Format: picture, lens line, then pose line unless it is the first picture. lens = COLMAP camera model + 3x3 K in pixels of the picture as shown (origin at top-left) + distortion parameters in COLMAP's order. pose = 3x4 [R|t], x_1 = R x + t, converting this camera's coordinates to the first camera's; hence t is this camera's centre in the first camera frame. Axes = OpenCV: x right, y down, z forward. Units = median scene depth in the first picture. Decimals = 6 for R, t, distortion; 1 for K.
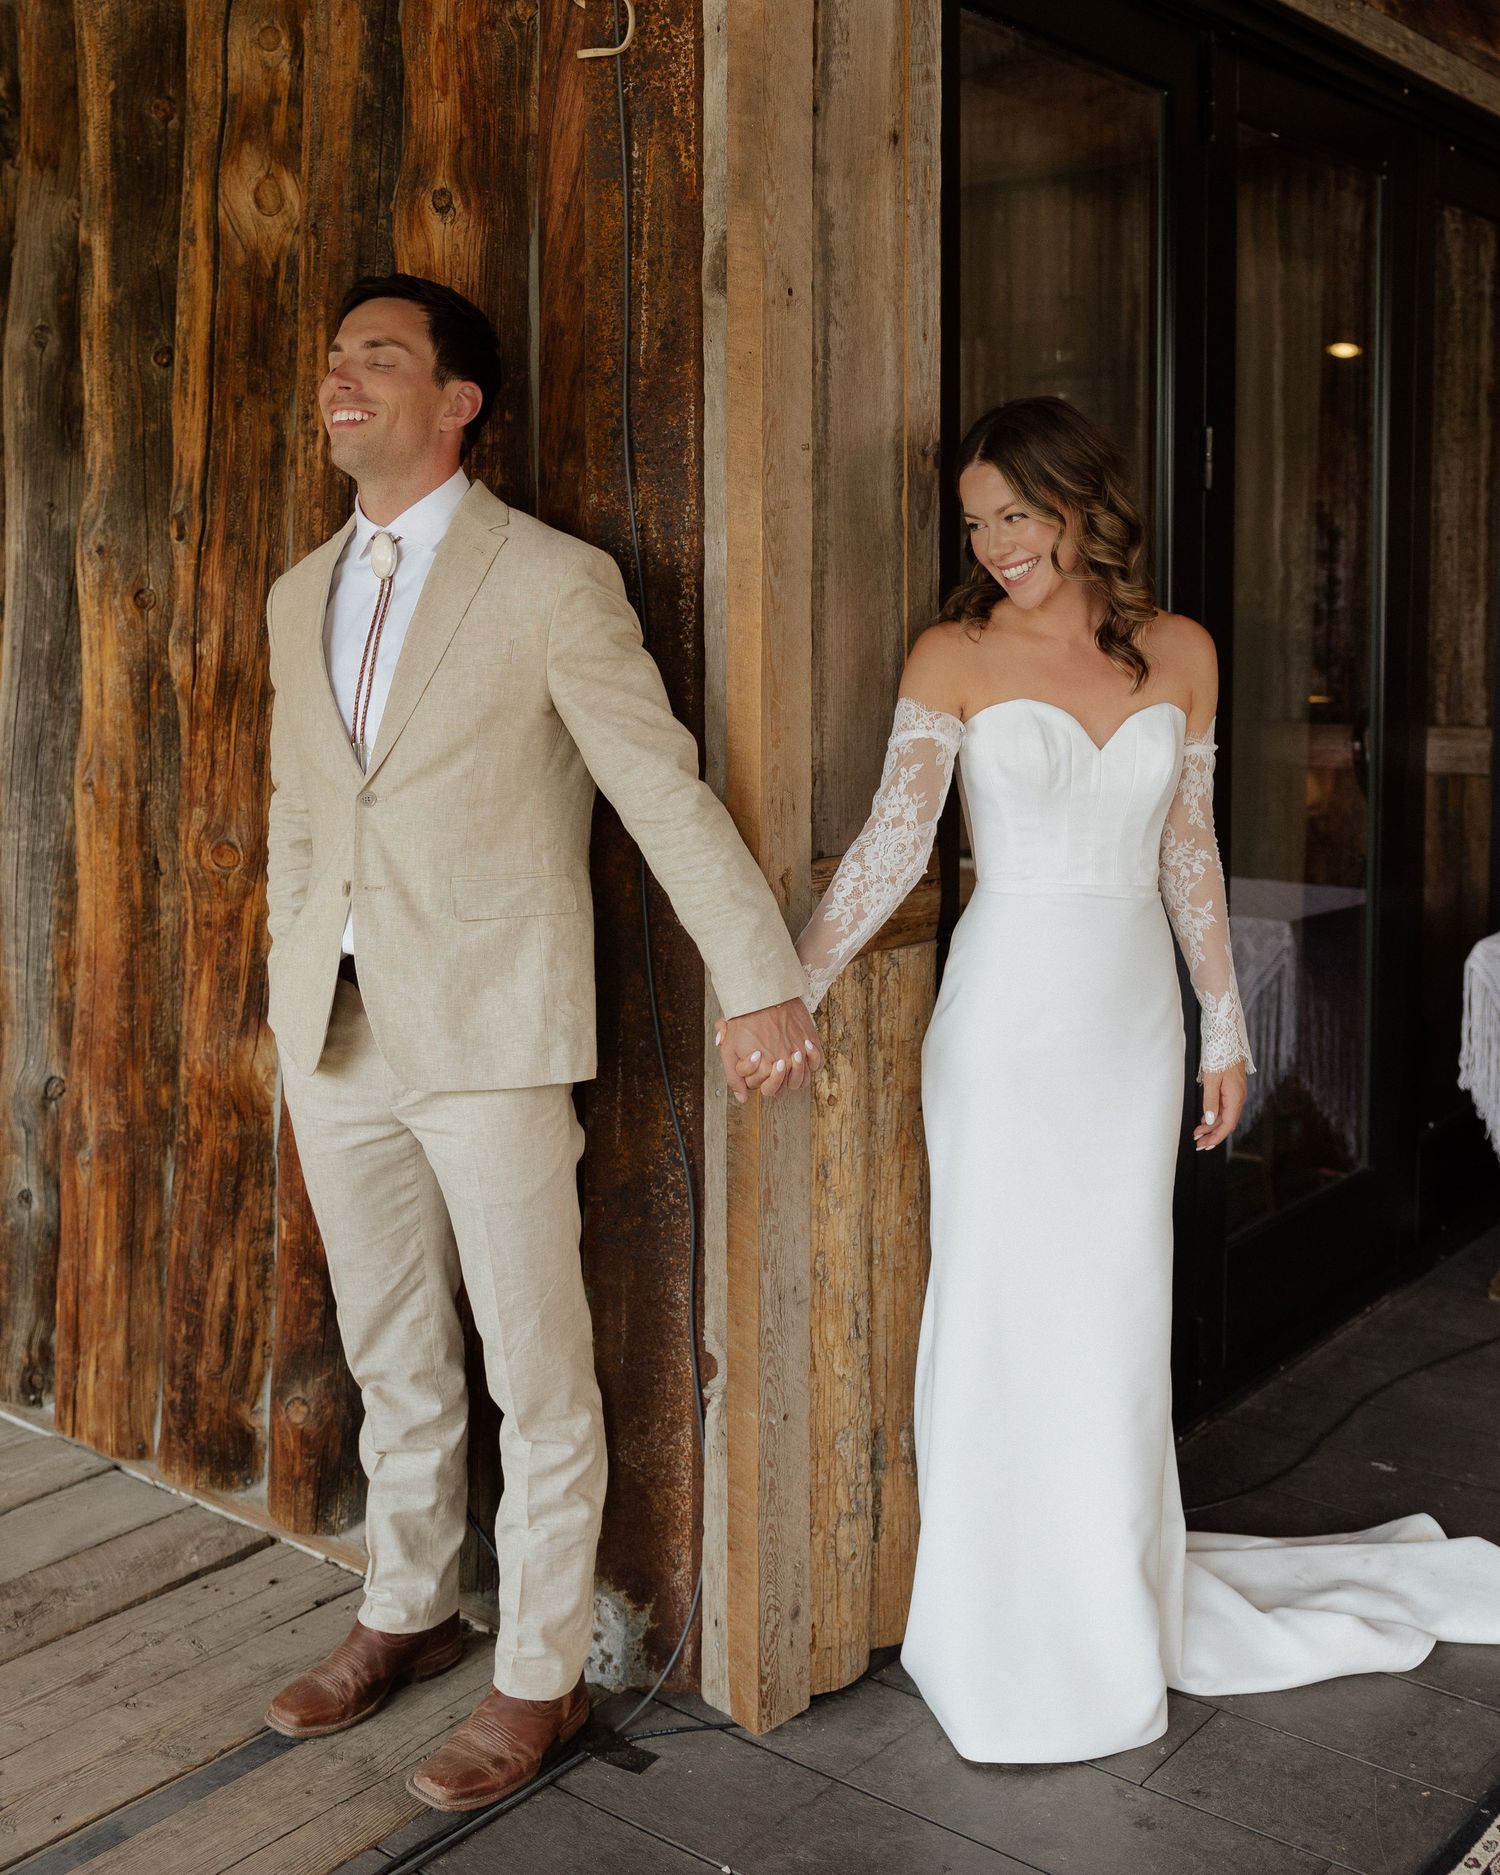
lens RADIAL K [[2056.8, 0, 748.4], [0, 2056.8, 774.1], [0, 0, 1]] dist [0.000920, 0.010739]
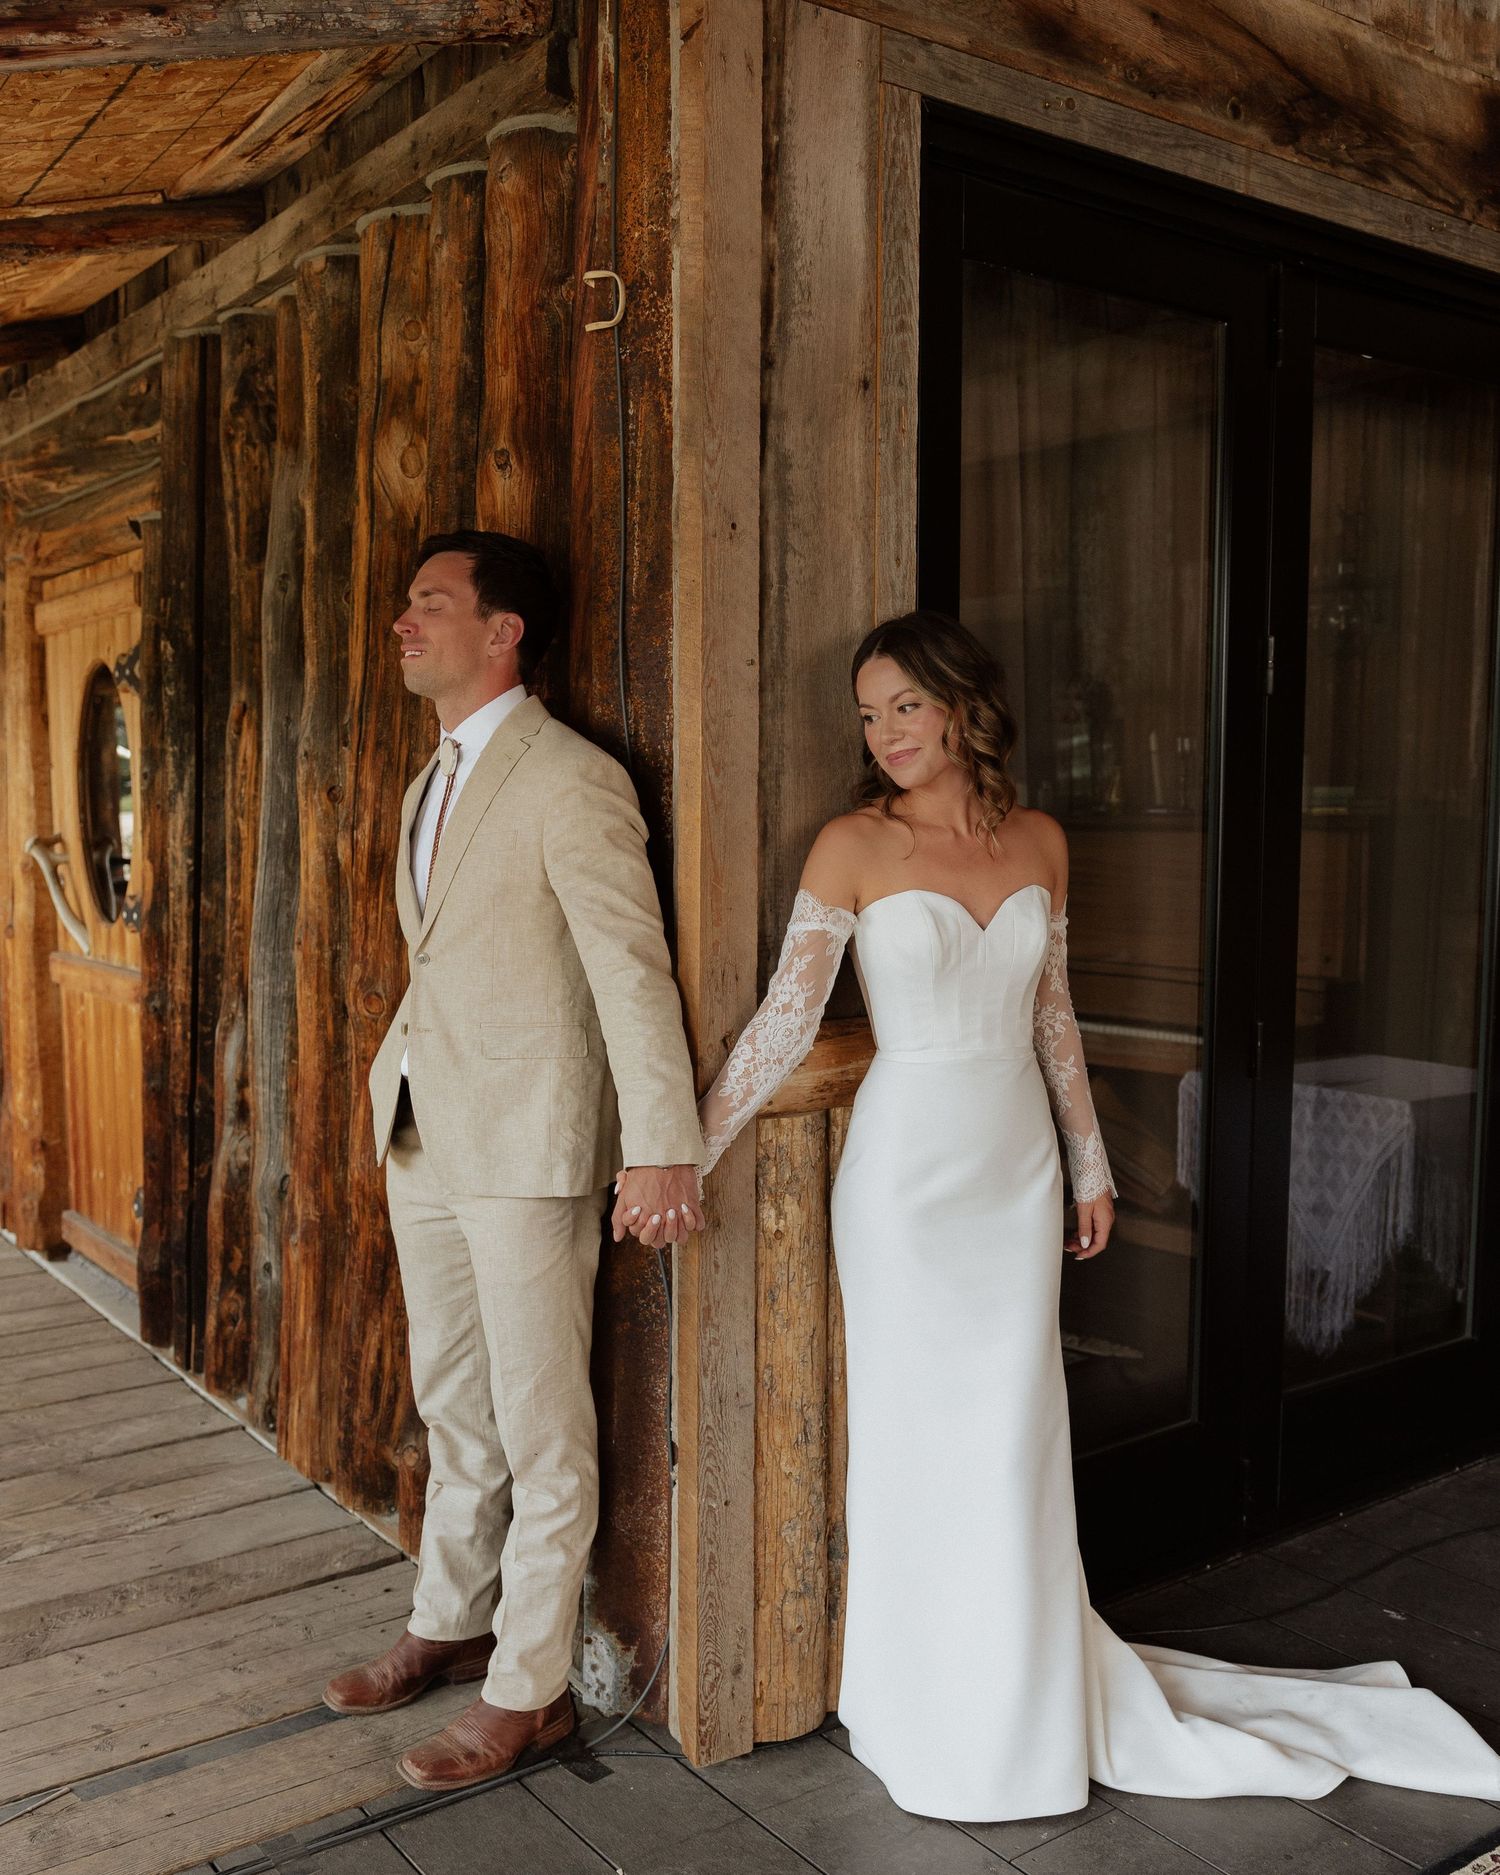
lens RADIAL K [[1768.3, 0, 711.0], [0, 1768.3, 997.9], [0, 0, 1]] dist [-0.017181, 0.016975]
pose [[0.962466, 0.033978, -0.269267, 0.253703], [-0.025821, 0.999096, 0.033776, -0.005414], [0.270171, -0.025556, 0.962473, 0.042927]]
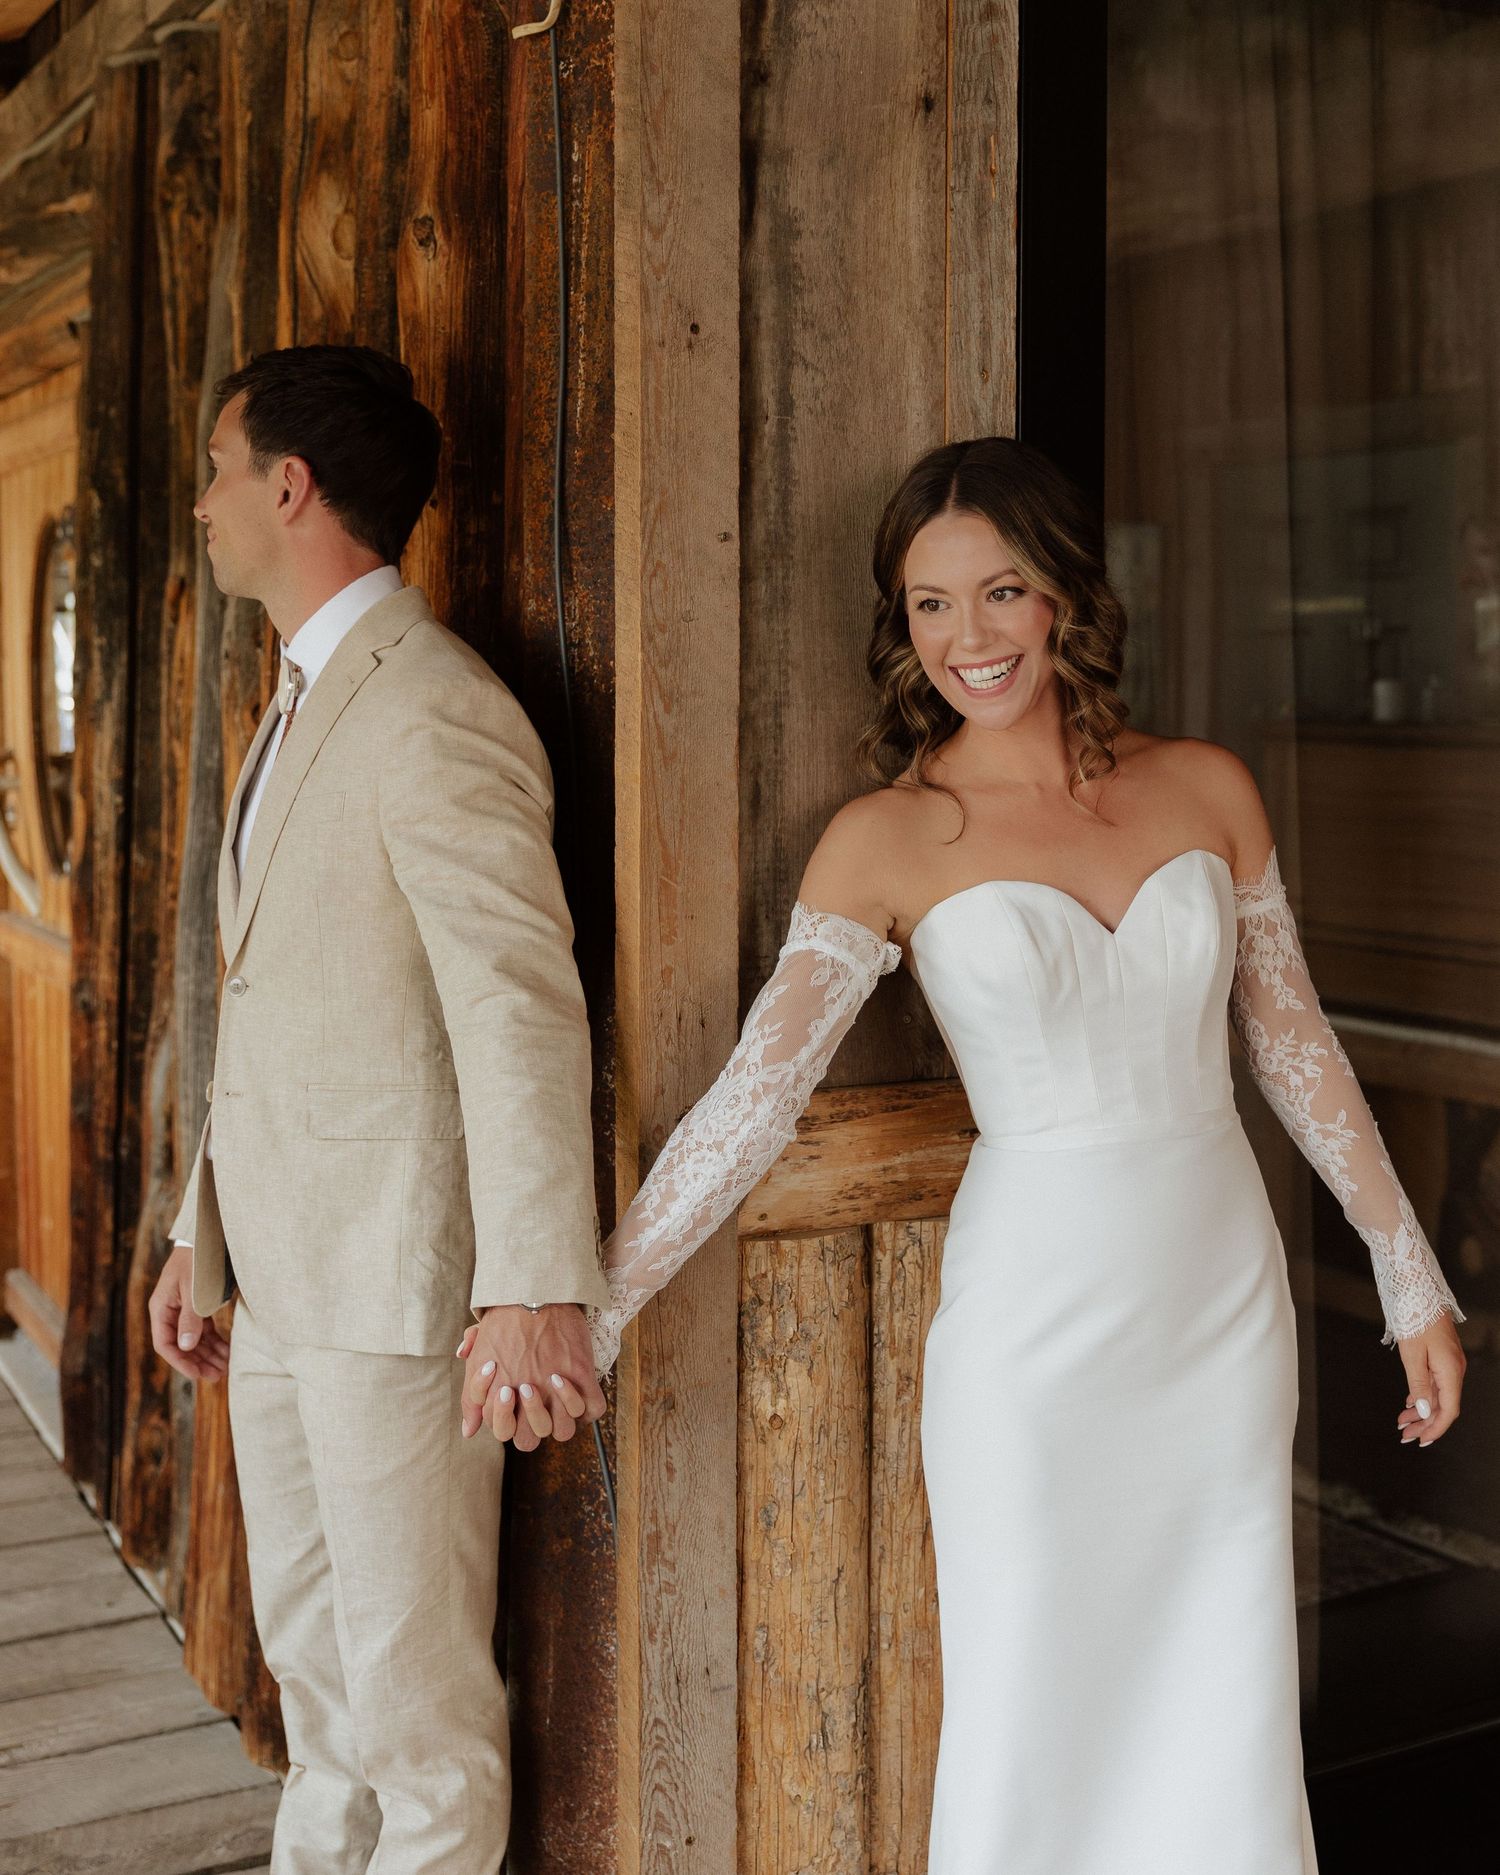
lens RADIAL K [[2425.9, 0, 752.0], [0, 2425.9, 859.0], [0, 0, 1]] dist [-0.001710, 0.024927]
pose [[0.912119, 0.035866, -0.408353, 0.363058], [-0.037182, 0.999297, 0.004715, -0.044264], [0.408235, 0.010883, 0.912812, 0.194178]]
